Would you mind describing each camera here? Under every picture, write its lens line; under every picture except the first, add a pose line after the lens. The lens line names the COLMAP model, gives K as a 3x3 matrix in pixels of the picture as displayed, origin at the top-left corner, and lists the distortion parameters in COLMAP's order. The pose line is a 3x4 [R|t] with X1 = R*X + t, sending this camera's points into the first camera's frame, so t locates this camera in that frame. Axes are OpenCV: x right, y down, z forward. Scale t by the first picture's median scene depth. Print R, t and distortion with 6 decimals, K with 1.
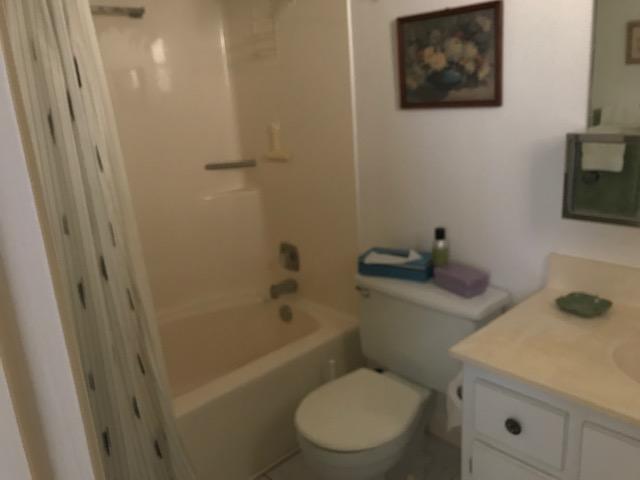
lens RADIAL K [[514.9, 0, 309.8], [0, 514.9, 236.5], [0, 0, 1]] dist [0.003570, -0.008158]
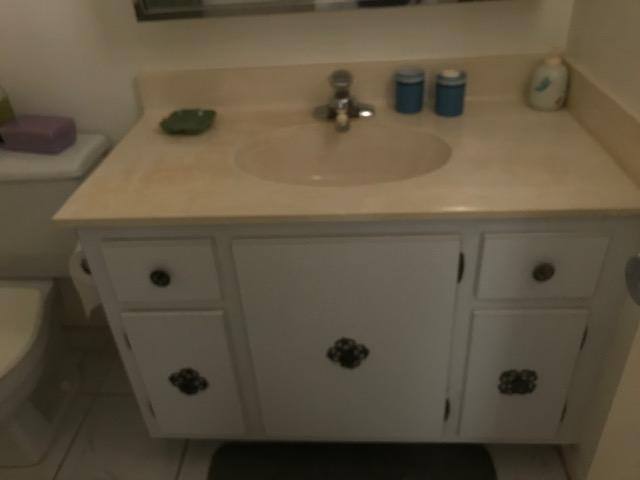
lens RADIAL K [[514.9, 0, 309.8], [0, 514.9, 236.5], [0, 0, 1]] dist [0.003570, -0.008158]
pose [[0.699802, -0.359007, 0.617569, 0.059193], [0.188361, 0.926676, 0.325257, 0.065083], [-0.689056, -0.111289, 0.716112, 0.198712]]
